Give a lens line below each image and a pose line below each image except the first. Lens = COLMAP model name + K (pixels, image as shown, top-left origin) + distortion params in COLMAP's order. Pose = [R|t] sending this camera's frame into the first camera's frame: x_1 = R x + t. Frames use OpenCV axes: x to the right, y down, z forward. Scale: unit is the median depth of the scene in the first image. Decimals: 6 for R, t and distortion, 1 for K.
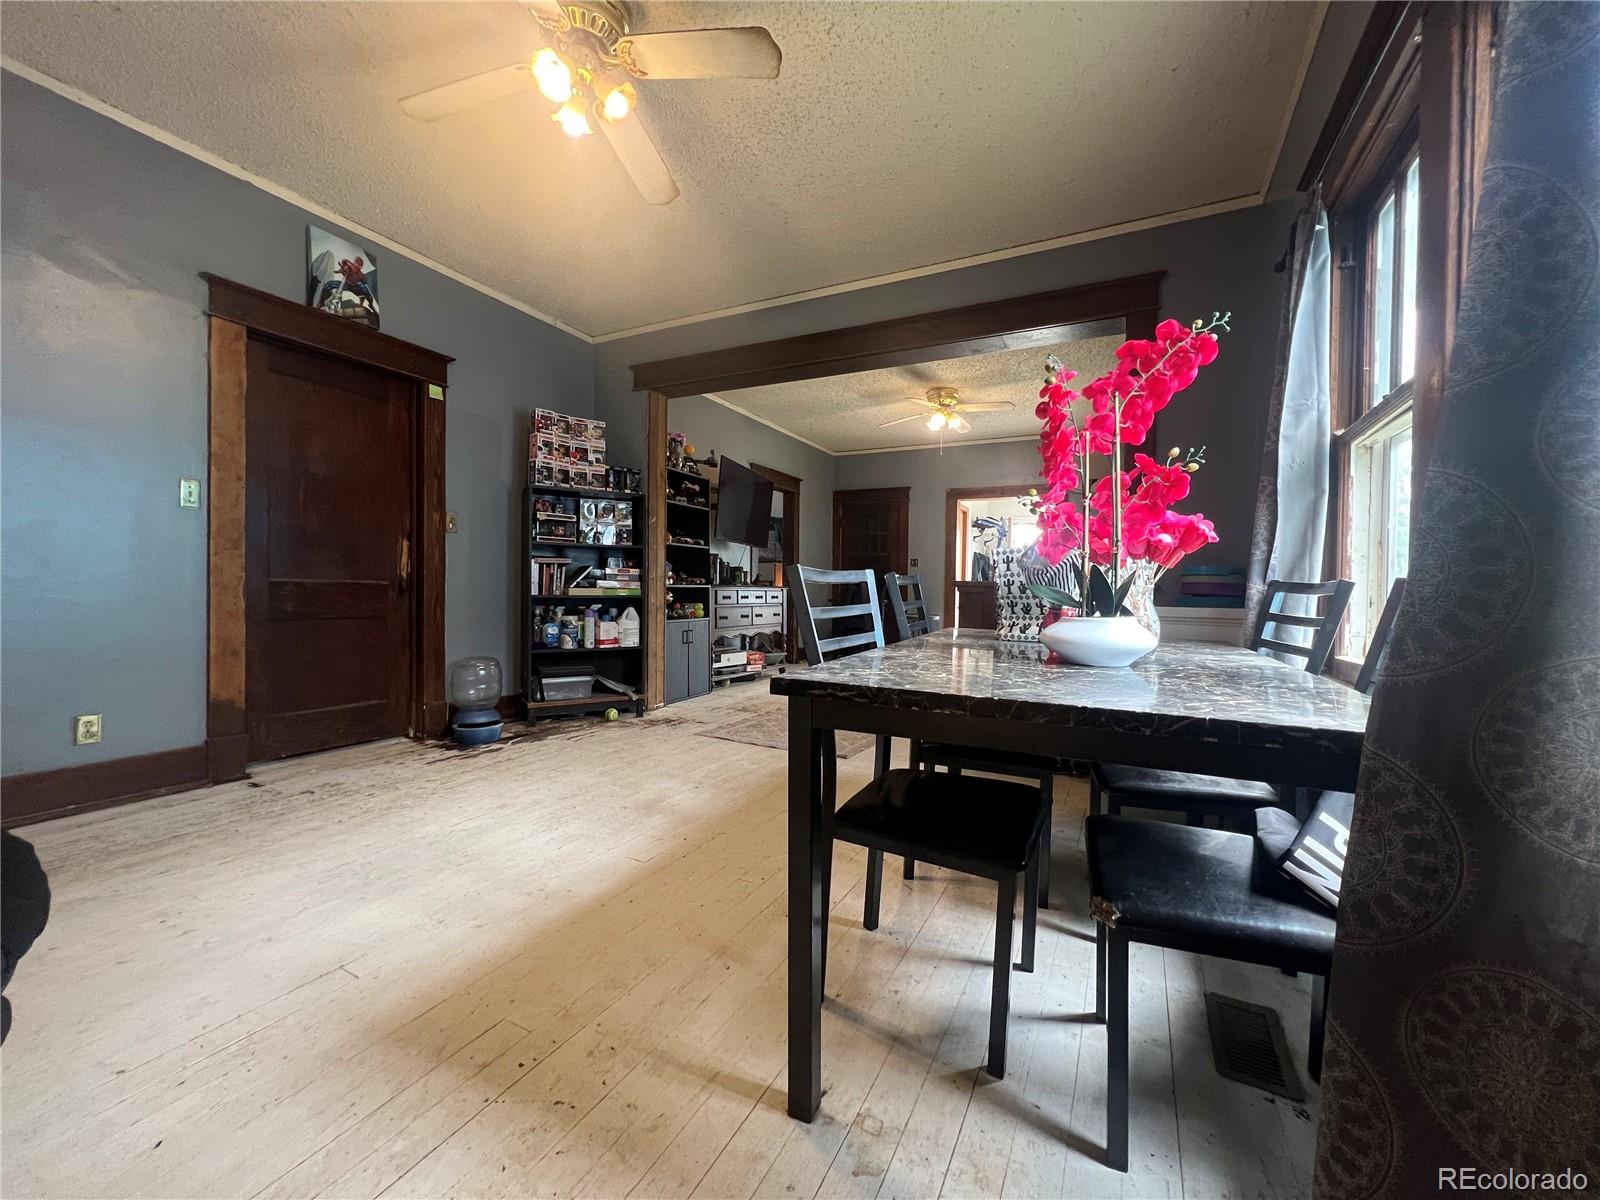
lens RADIAL K [[639.5, 0, 799.2], [0, 639.5, 600.4], [0, 0, 1]] dist [0.002521, 0.000521]
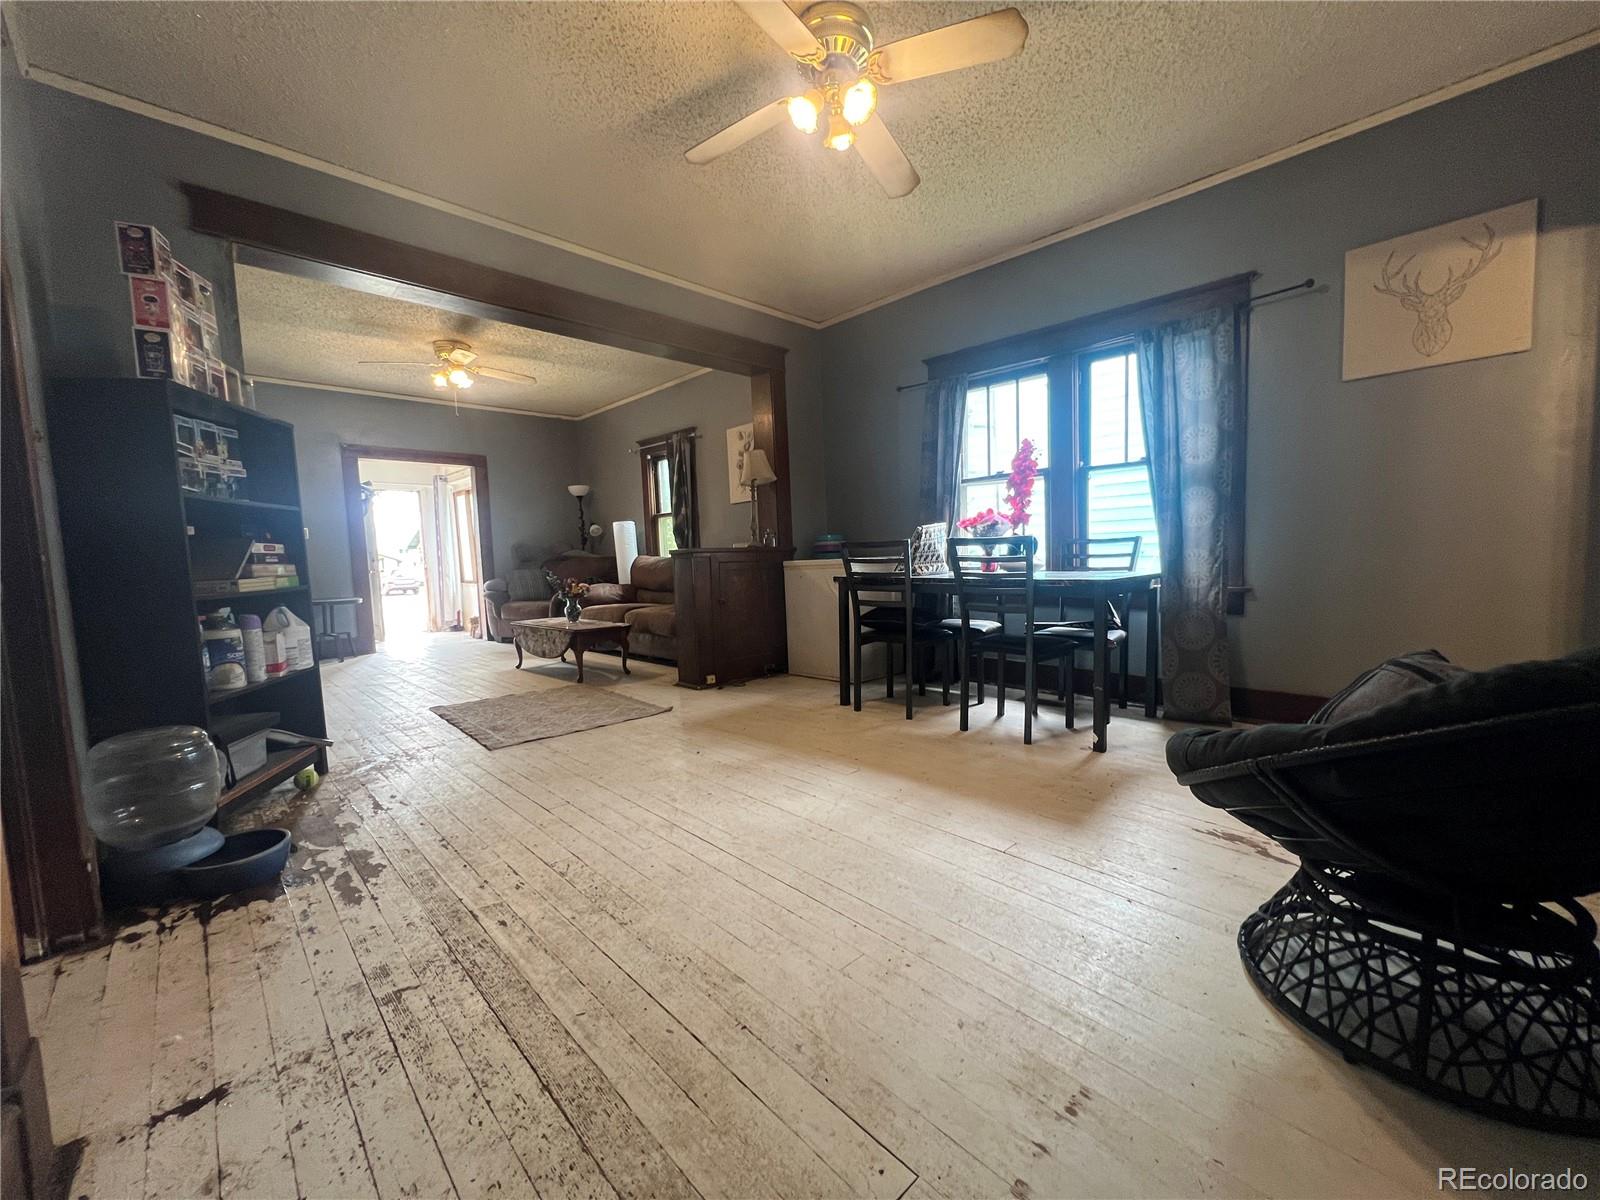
lens RADIAL K [[639.5, 0, 802.6], [0, 639.5, 596.3], [0, 0, 1]] dist [0.002521, 0.000521]
pose [[0.318345, -0.095850, 0.943117, -1.105244], [0.058955, 0.994951, 0.081218, -0.032061], [-0.946140, 0.029746, 0.322389, 0.528946]]
